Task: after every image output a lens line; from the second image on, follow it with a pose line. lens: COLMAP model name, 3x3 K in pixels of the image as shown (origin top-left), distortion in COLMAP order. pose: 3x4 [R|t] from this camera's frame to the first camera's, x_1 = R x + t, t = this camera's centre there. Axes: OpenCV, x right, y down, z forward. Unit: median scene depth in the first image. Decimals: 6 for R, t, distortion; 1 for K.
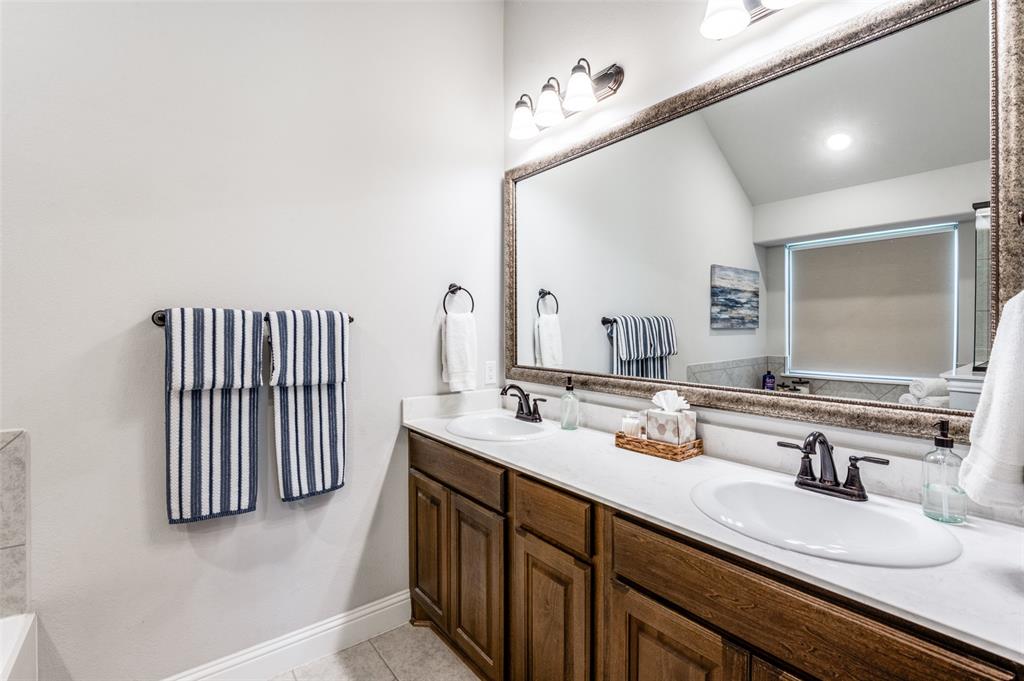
lens RADIAL K [[482.4, 0, 533.5], [0, 482.4, 329.3], [0, 0, 1]] dist [-0.018507, -0.000774]
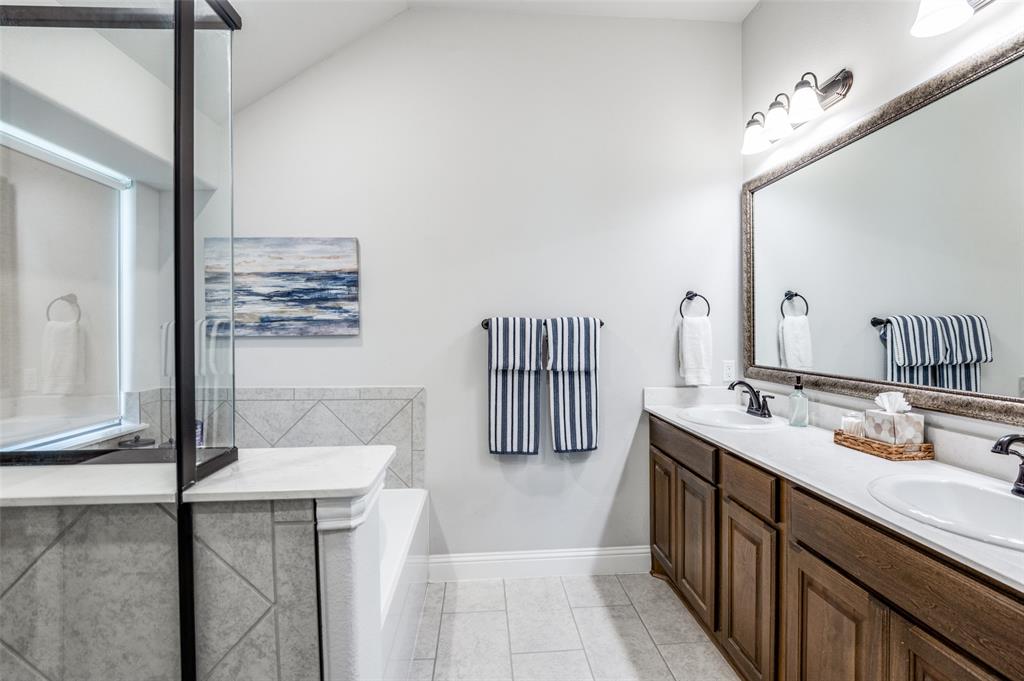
lens RADIAL K [[482.4, 0, 533.5], [0, 482.4, 329.3], [0, 0, 1]] dist [-0.018507, -0.000774]
pose [[0.846898, -0.002312, -0.531751, 0.171088], [0.000290, 0.999992, -0.003885, 0.000329], [0.531756, 0.003136, 0.846892, -0.229082]]
